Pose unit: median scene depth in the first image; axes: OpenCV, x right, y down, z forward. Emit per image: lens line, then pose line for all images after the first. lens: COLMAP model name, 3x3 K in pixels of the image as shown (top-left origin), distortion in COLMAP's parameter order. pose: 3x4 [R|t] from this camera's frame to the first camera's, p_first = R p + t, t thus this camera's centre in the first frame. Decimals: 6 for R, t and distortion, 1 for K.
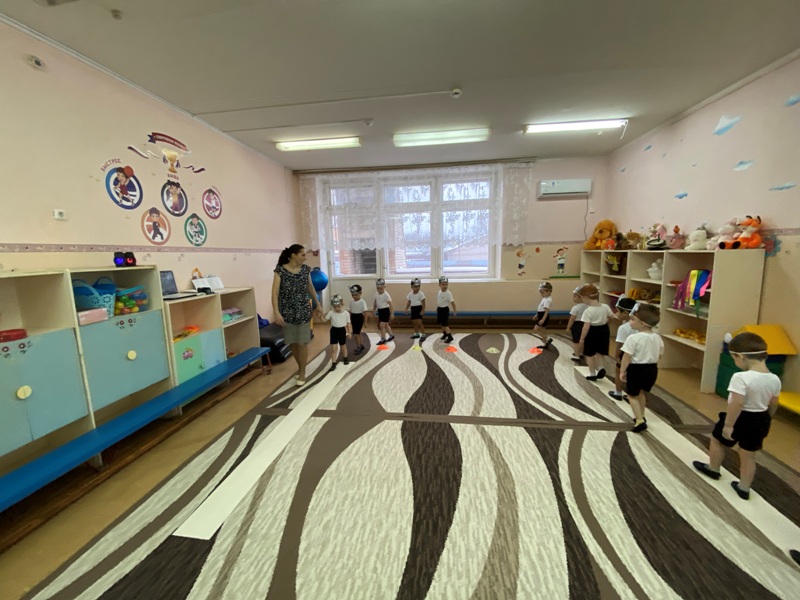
lens RADIAL K [[322.0, 0, 398.8], [0, 322.0, 303.7], [0, 0, 1]] dist [0.007844, -0.013948]
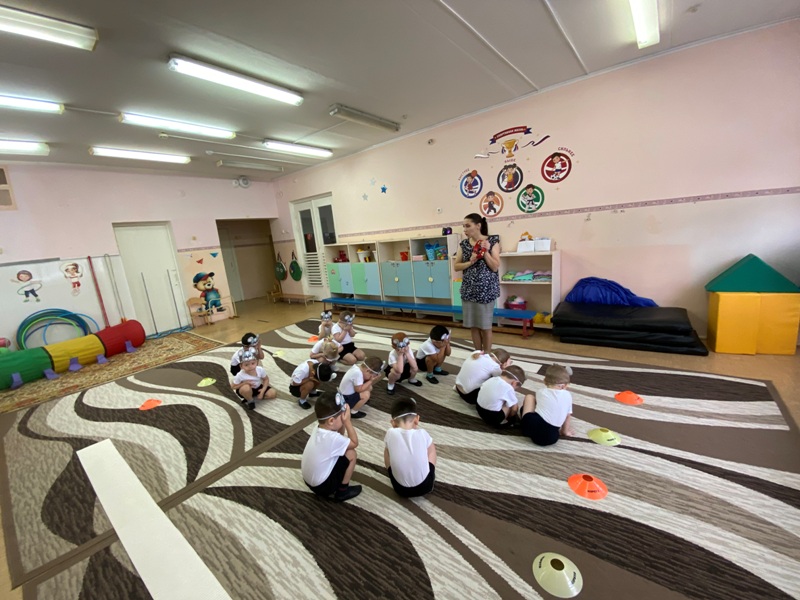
lens RADIAL K [[322.0, 0, 397.4], [0, 322.0, 302.5], [0, 0, 1]] dist [0.007844, -0.013948]
pose [[-0.506814, 0.248498, -0.825463, 0.797838], [-0.024152, 0.953082, 0.301746, -0.249317], [0.861717, 0.172865, -0.477034, 1.426378]]
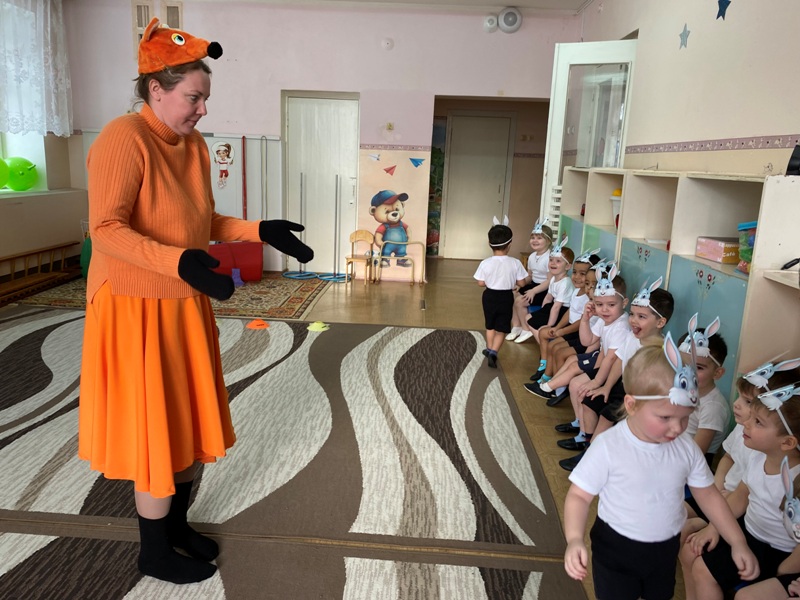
lens RADIAL K [[606.3, 0, 398.6], [0, 606.3, 296.3], [0, 0, 1]] dist [0.030083, -0.038246]
pose [[-0.996214, 0.000420, -0.086936, -0.187576], [-0.031011, 0.932486, 0.359872, -0.205438], [0.081218, 0.361205, -0.928943, 1.485859]]
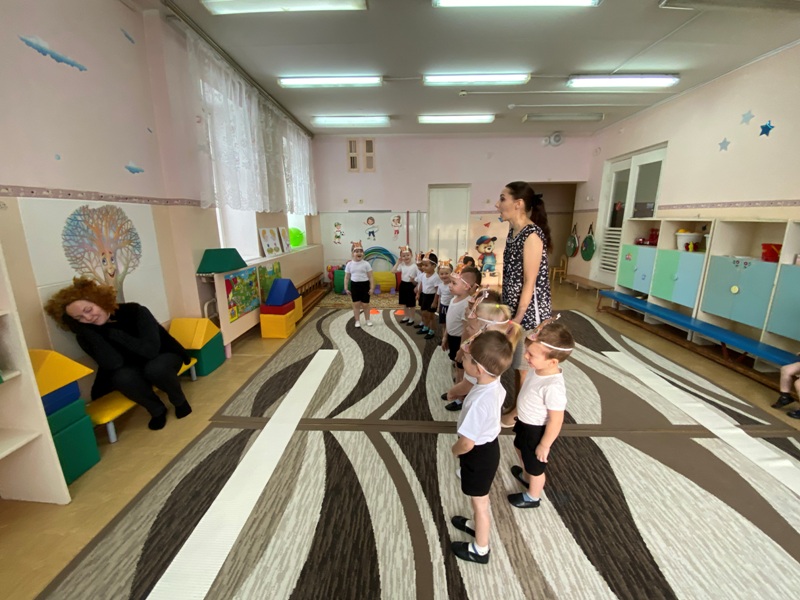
lens RADIAL K [[322.0, 0, 398.1], [0, 322.0, 301.5], [0, 0, 1]] dist [0.007844, -0.013948]
pose [[-0.995214, 0.051697, -0.082925, 0.447954], [0.015826, 0.922667, 0.385273, -0.204144], [0.096430, 0.382117, -0.919069, 1.388512]]
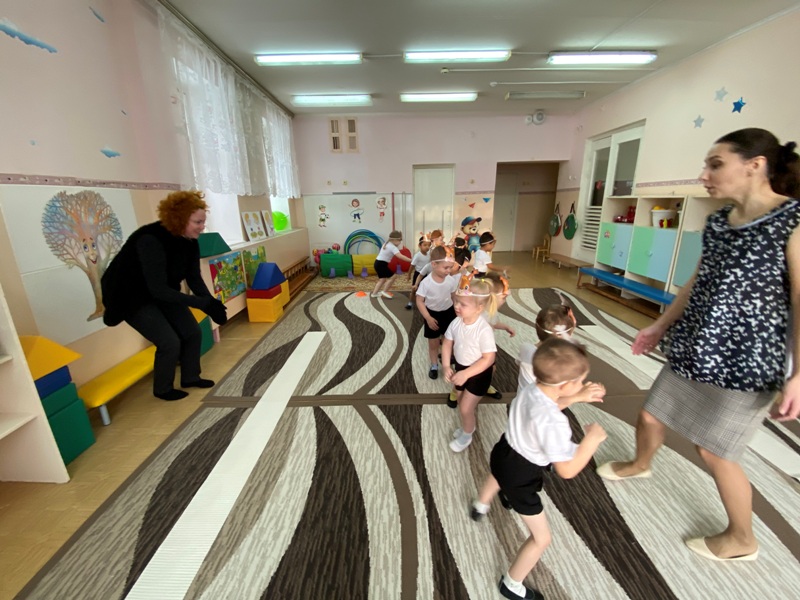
lens RADIAL K [[322.0, 0, 398.0], [0, 322.0, 301.1], [0, 0, 1]] dist [0.007844, -0.013948]
pose [[-0.990311, 0.081121, -0.112711, 0.438885], [0.024796, 0.901893, 0.431248, -0.203988], [0.136636, 0.424275, -0.895166, 1.414929]]
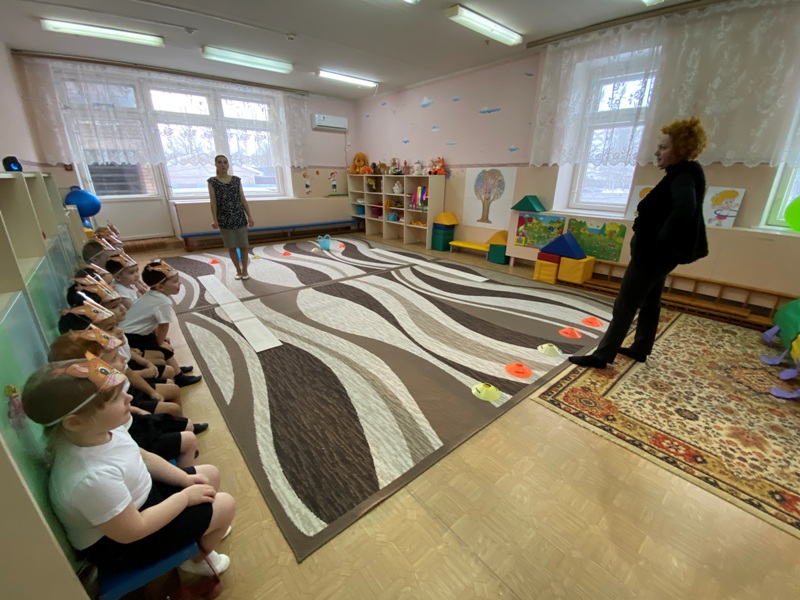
lens RADIAL K [[322.0, 0, 400.3], [0, 322.0, 304.5], [0, 0, 1]] dist [0.007844, -0.013948]
pose [[0.680935, -0.241205, 0.691482, -0.672547], [0.087953, 0.964305, 0.249760, 0.086481], [-0.727043, -0.109252, 0.677844, -0.298506]]
